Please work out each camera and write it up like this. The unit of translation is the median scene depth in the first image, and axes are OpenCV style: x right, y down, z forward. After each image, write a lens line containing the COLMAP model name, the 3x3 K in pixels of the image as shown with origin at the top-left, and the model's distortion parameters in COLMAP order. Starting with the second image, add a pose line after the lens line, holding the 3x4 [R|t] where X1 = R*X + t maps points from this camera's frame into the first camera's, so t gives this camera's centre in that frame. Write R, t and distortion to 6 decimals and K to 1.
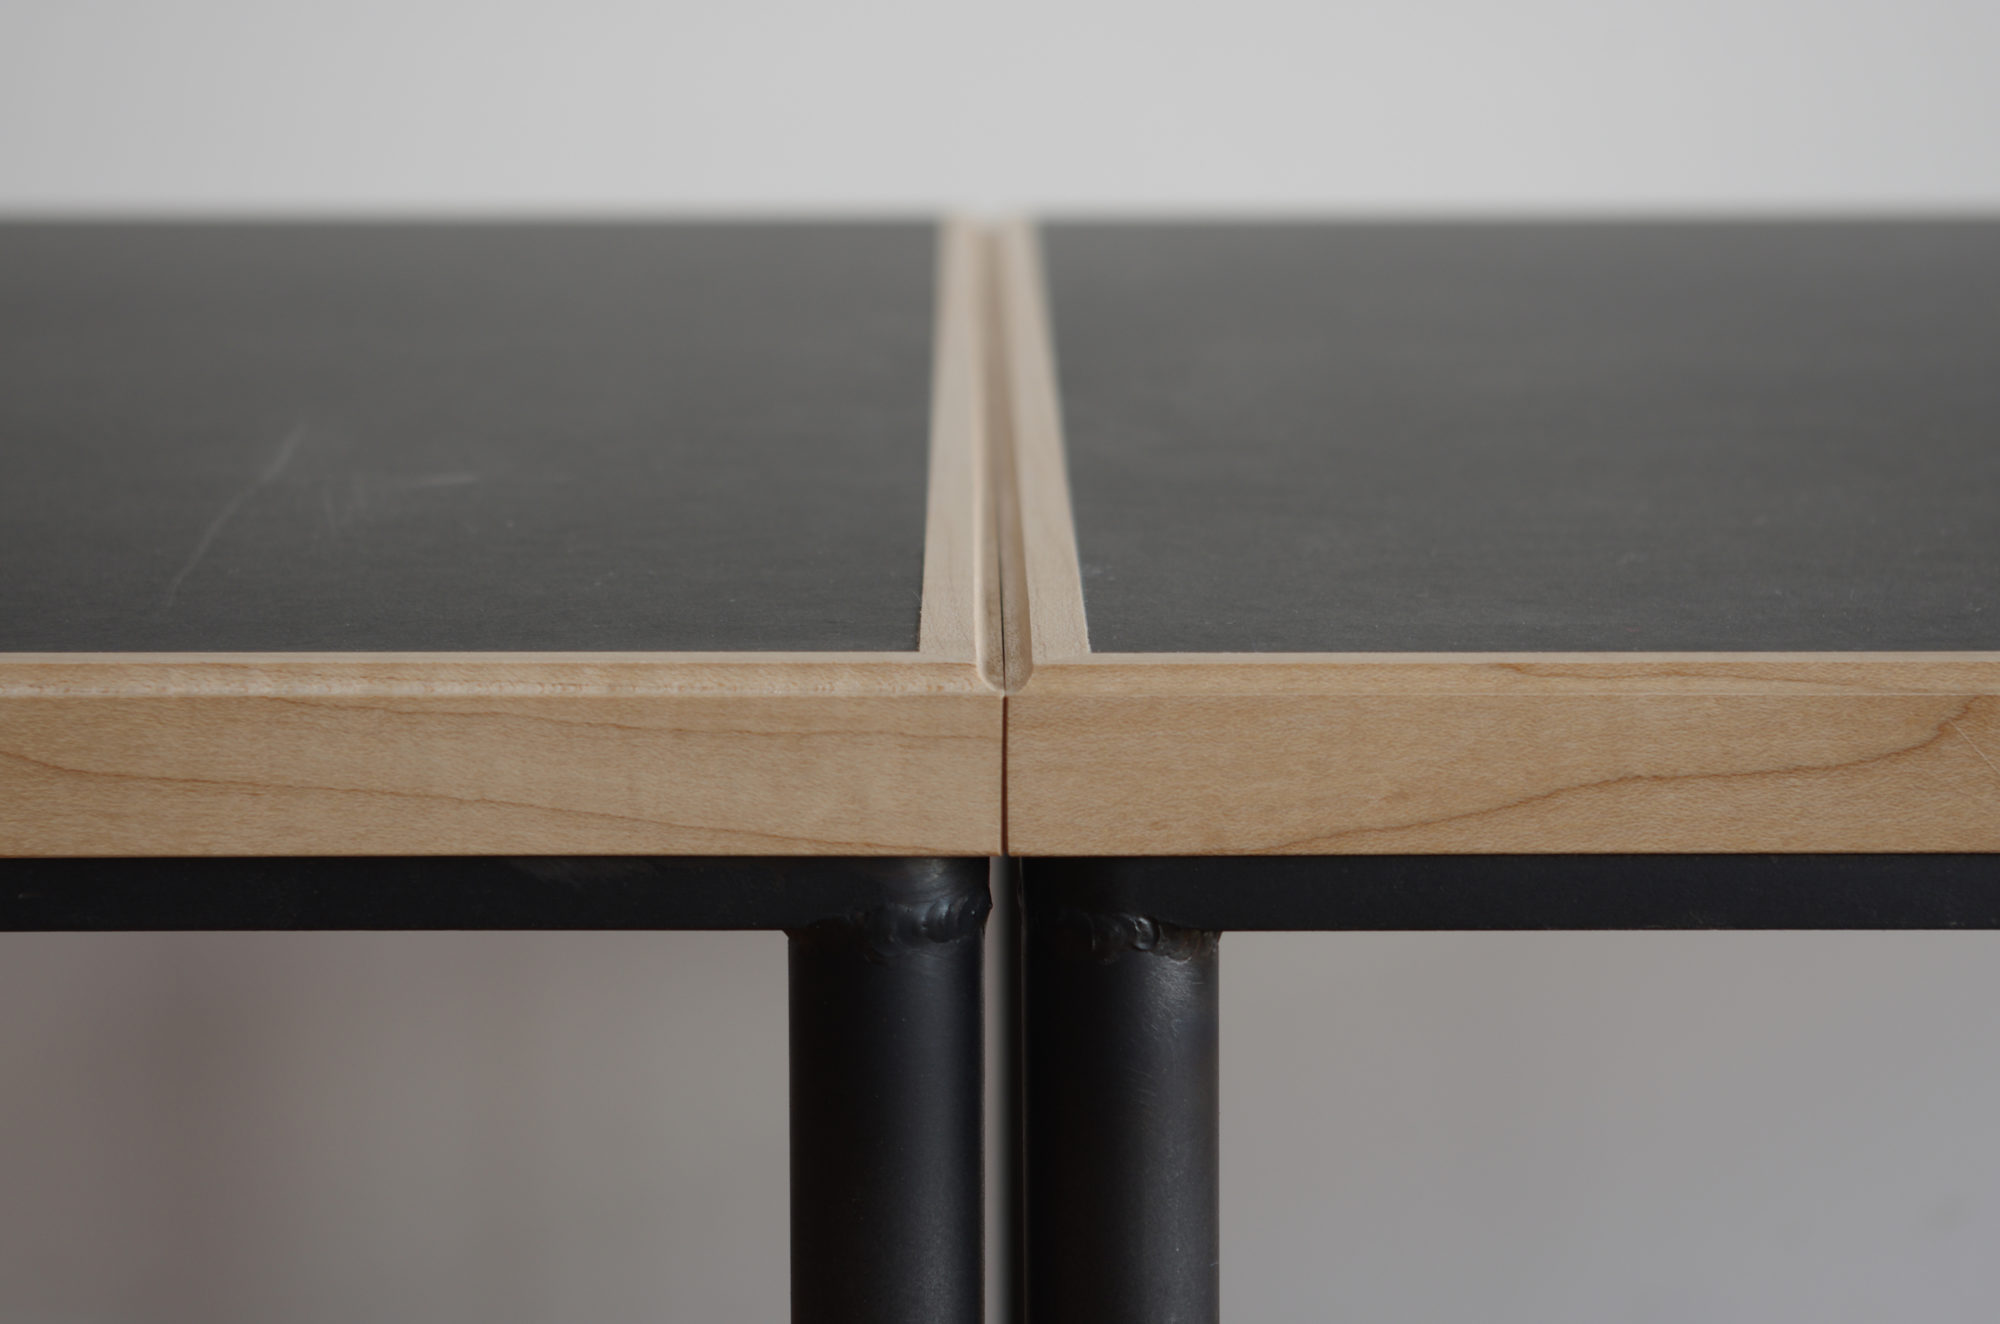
lens RADIAL K [[4678.0, 0, 1000.8], [0, 4678.0, 661.3], [0, 0, 1]] dist [0.147045, 0.000000]
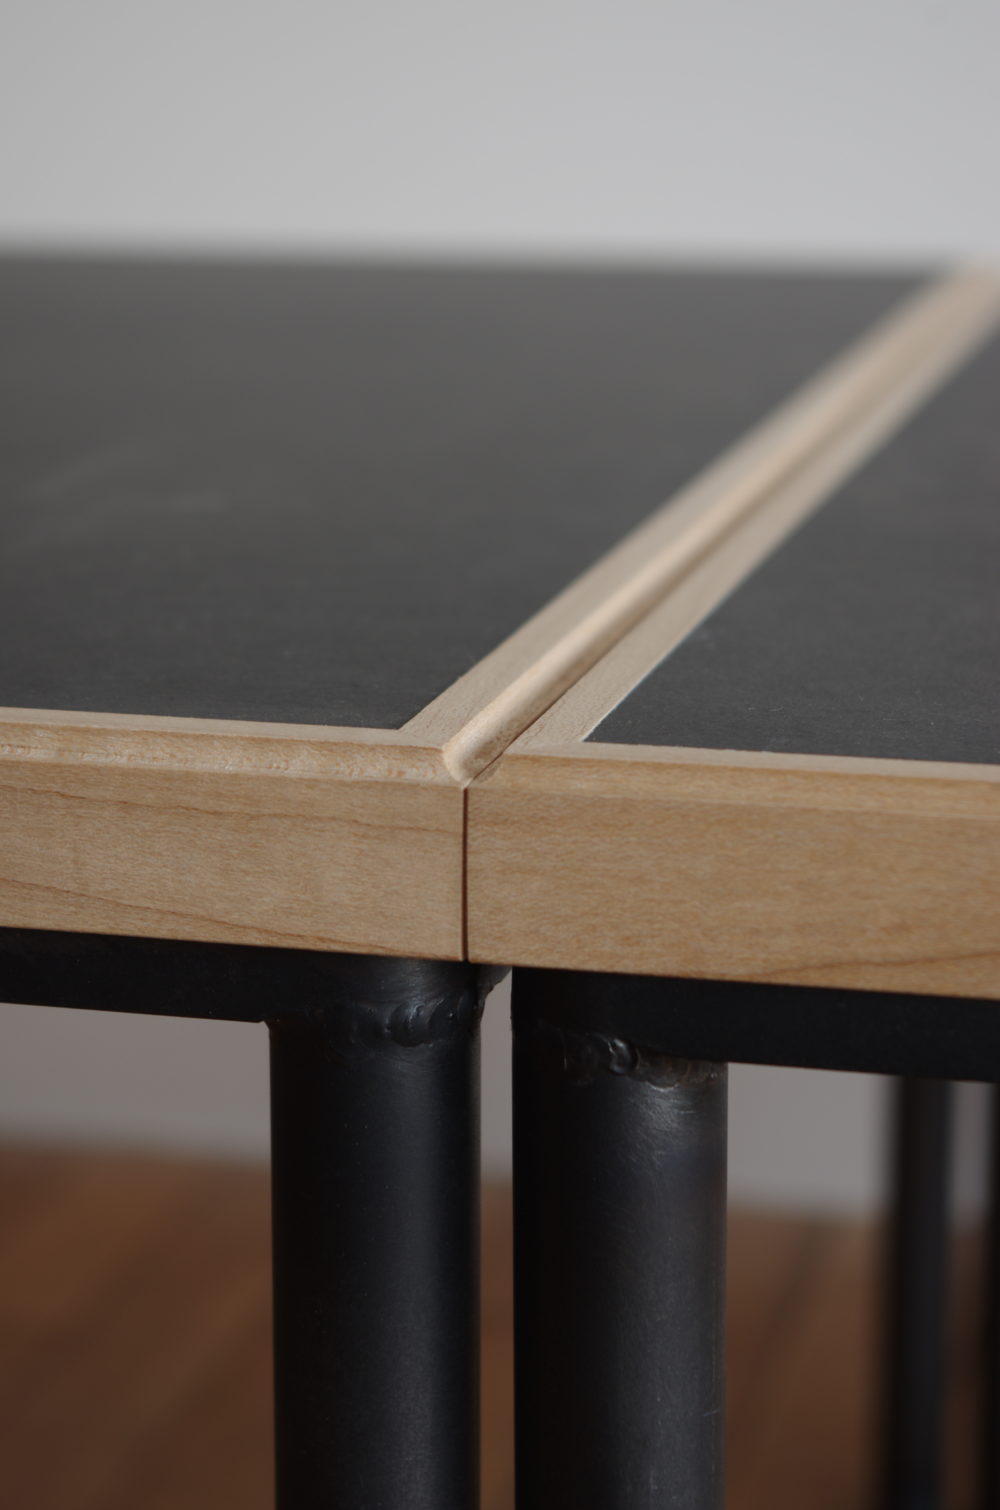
lens RADIAL K [[3531.9, 0, 500.5], [0, 3531.9, 756.4], [0, 0, 1]] dist [0.147045, 0.000000]
pose [[0.964947, 0.059245, -0.255669, 0.180645], [-0.044597, 0.997034, 0.062721, -0.041487], [0.258627, -0.049121, 0.964728, 0.342830]]
